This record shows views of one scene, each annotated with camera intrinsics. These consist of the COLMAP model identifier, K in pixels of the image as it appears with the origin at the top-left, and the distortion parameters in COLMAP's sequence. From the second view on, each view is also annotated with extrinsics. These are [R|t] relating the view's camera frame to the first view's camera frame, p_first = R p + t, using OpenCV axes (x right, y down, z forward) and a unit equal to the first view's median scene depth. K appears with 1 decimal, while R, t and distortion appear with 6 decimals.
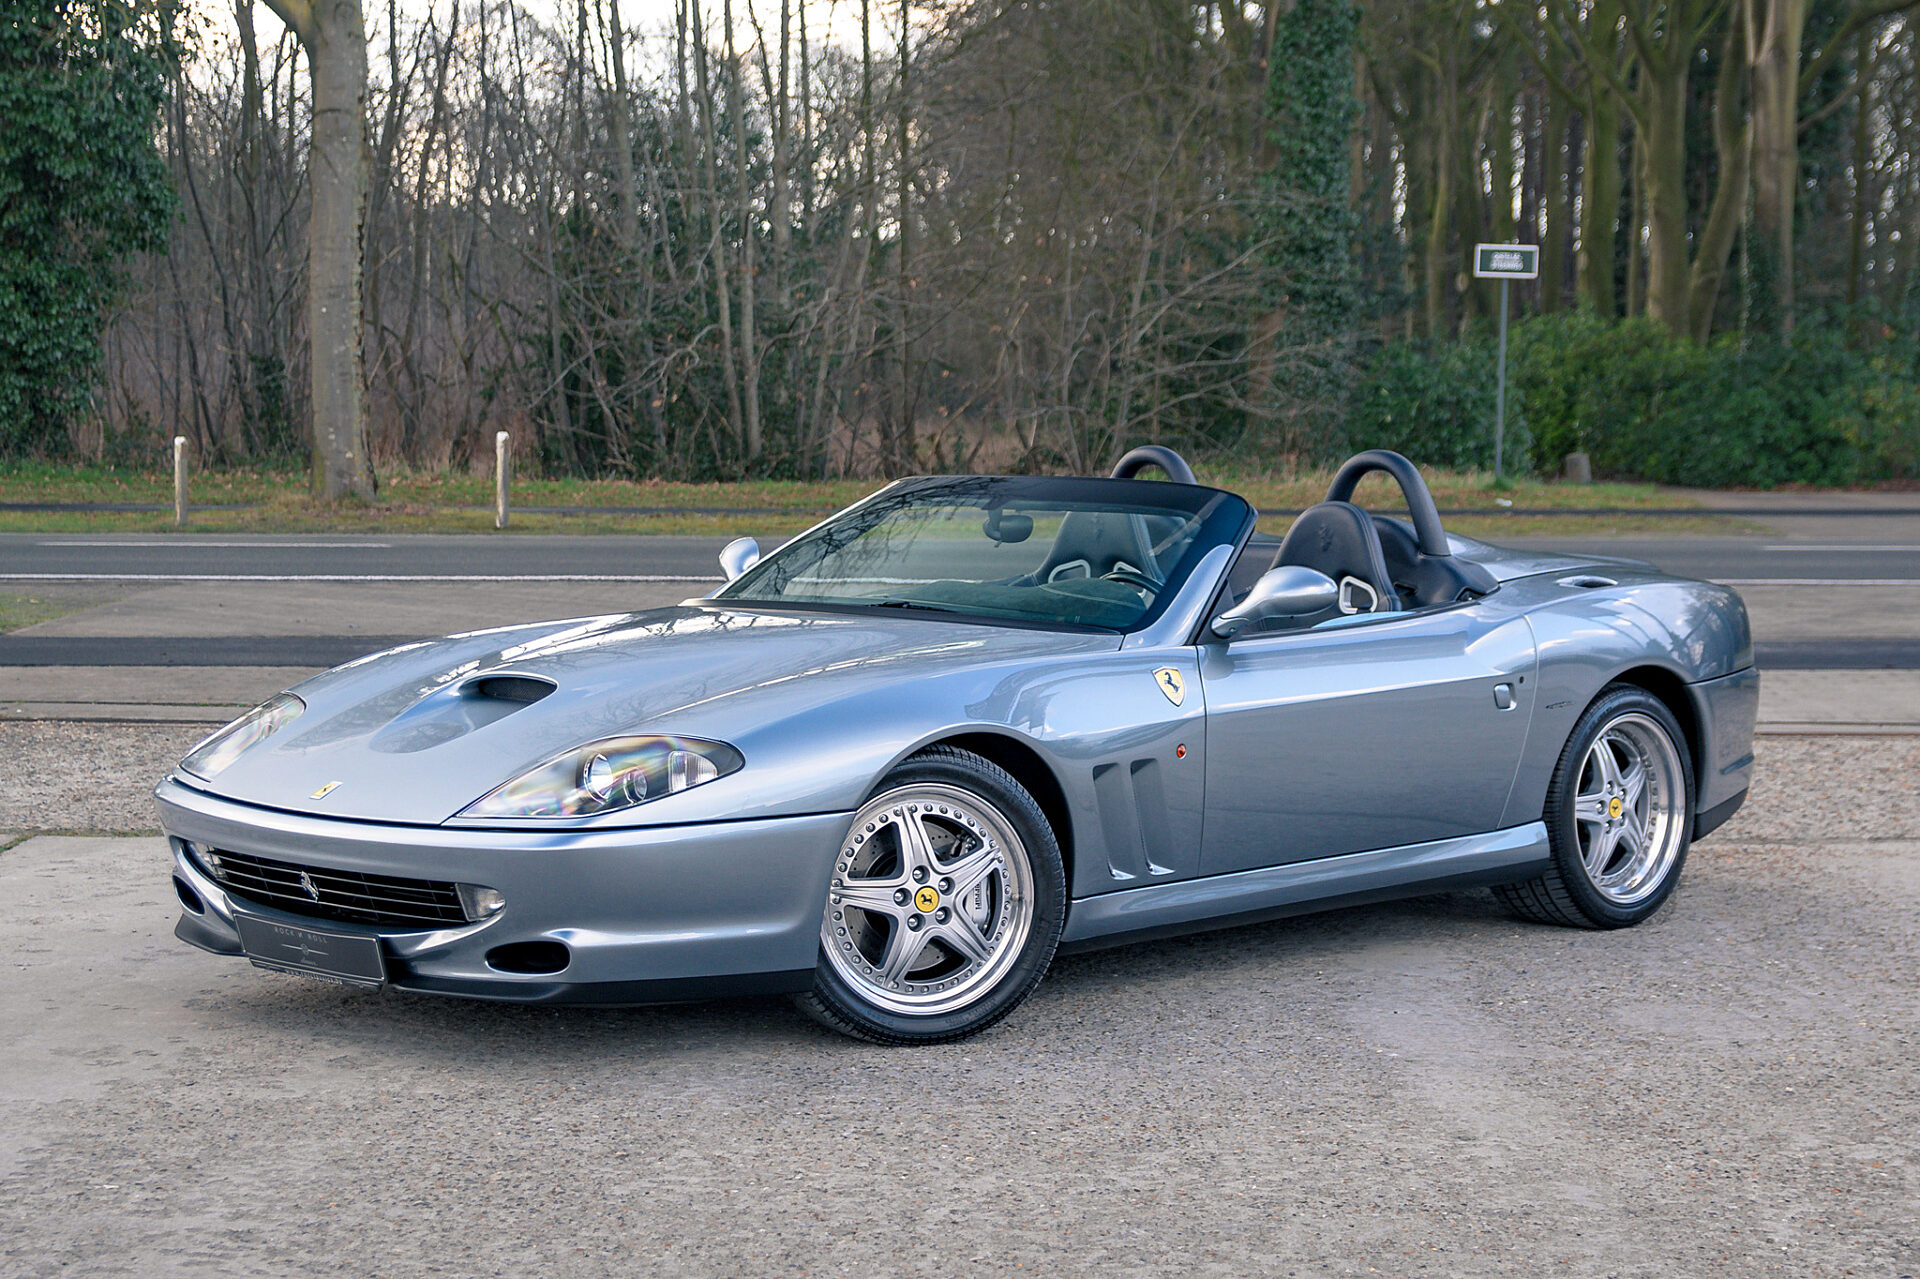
lens RADIAL K [[3124.9, 0, 958.4], [0, 3124.9, 755.7], [0, 0, 1]] dist [0.042734, 0.181109]
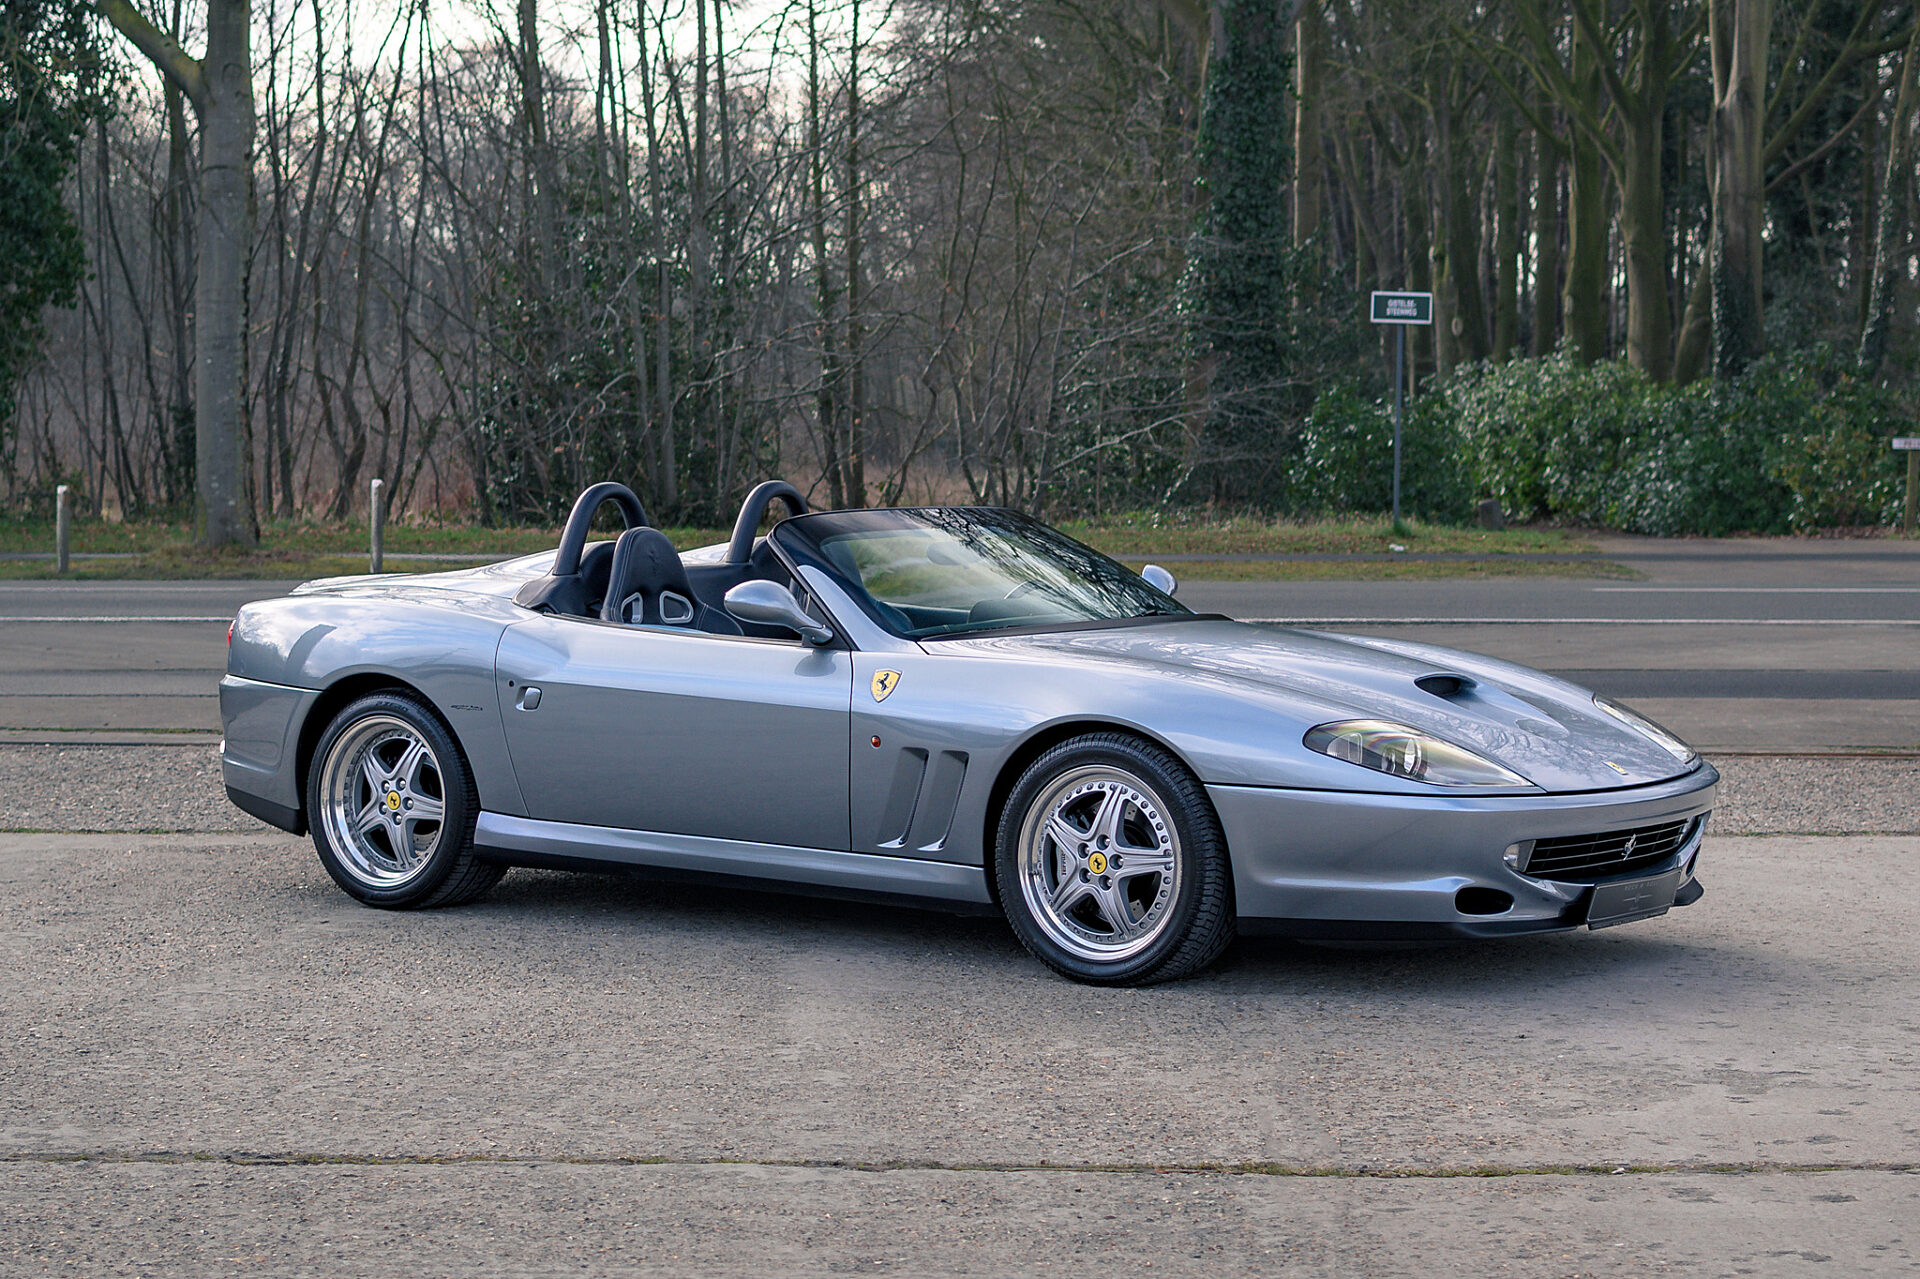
lens RADIAL K [[3690.0, 0, 1193.4], [0, 3690.0, 645.0], [0, 0, 1]] dist [0.012798, 0.019215]
pose [[0.999608, -0.001446, -0.027954, 0.135376], [-0.000276, 0.998106, -0.061519, 0.021105], [0.027990, 0.061503, 0.997714, -0.162836]]
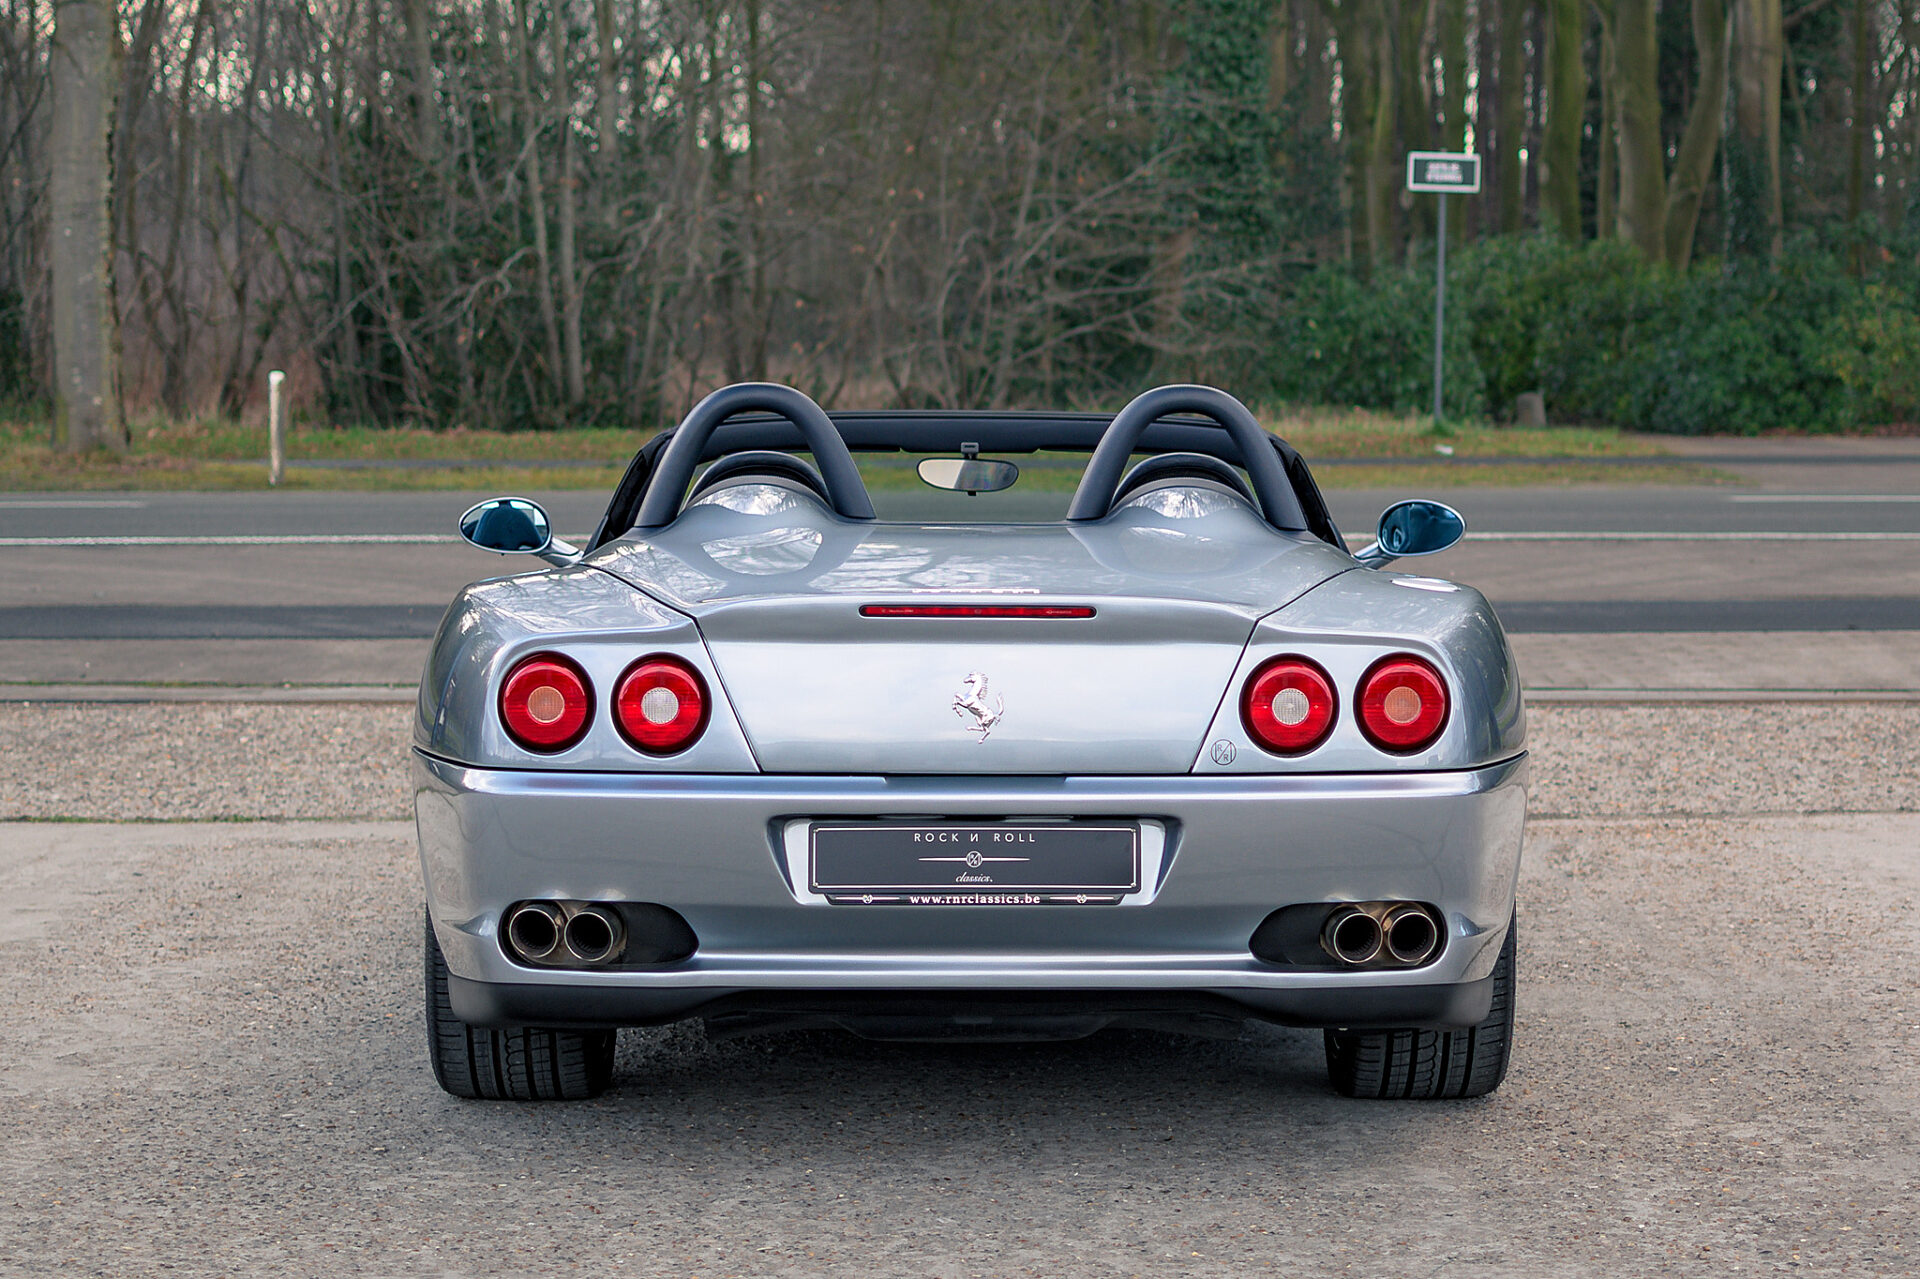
lens RADIAL K [[3788.5, 0, 1004.0], [0, 3788.5, 681.5], [0, 0, 1]] dist [0.000181, 0.091657]
pose [[0.999239, -0.007471, 0.038276, 0.011553], [0.008424, 0.999657, -0.024806, 0.007673], [-0.038078, 0.025109, 0.998959, -0.037809]]
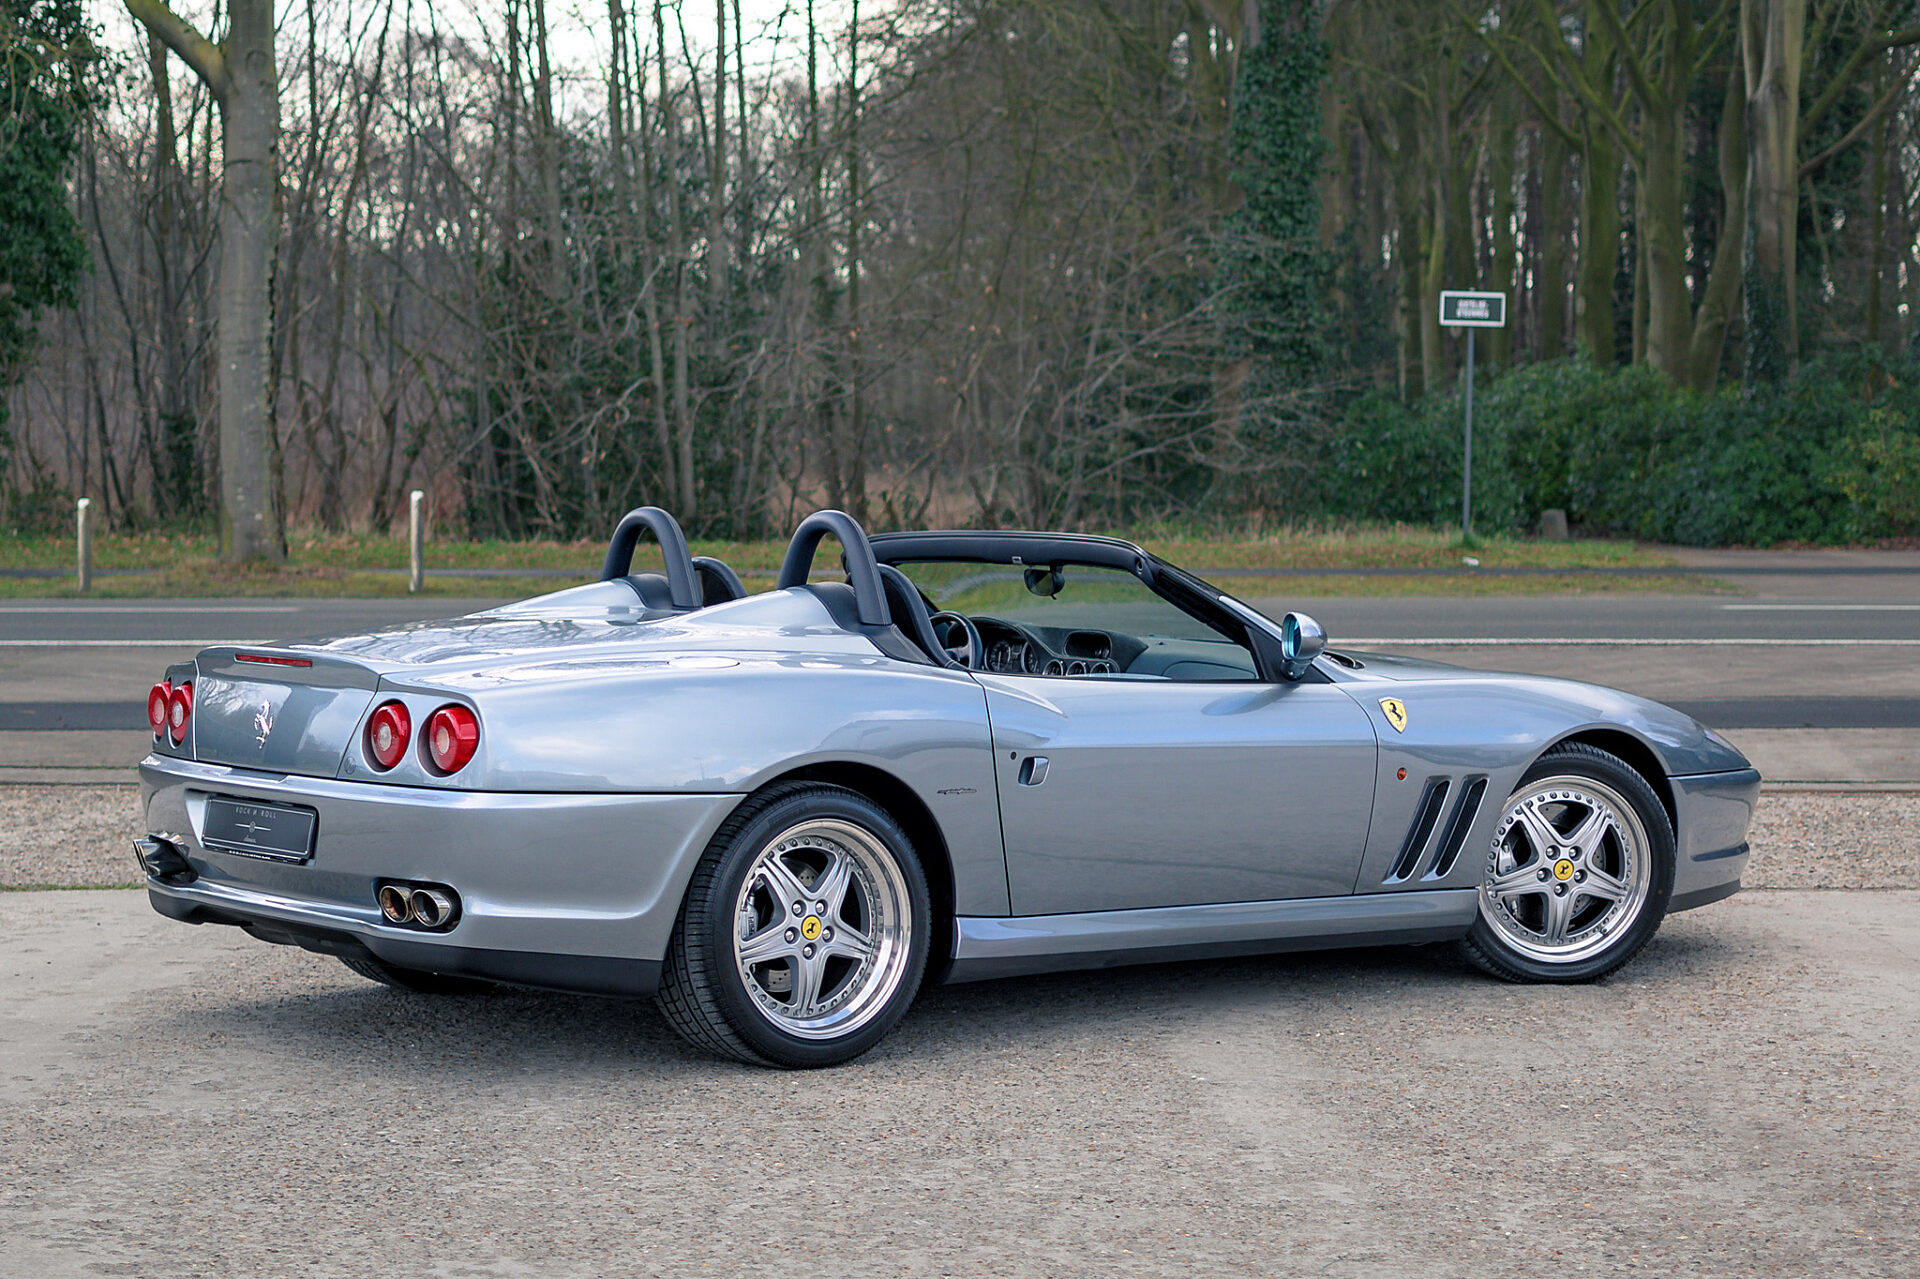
lens RADIAL K [[3596.2, 0, 956.1], [0, 3596.2, 759.3], [0, 0, 1]] dist [0.008856, 0.024004]
pose [[0.999919, -0.003243, -0.012290, 0.029459], [0.002899, 0.999607, -0.027872, 0.008834], [0.012376, 0.027834, 0.999536, -0.088475]]
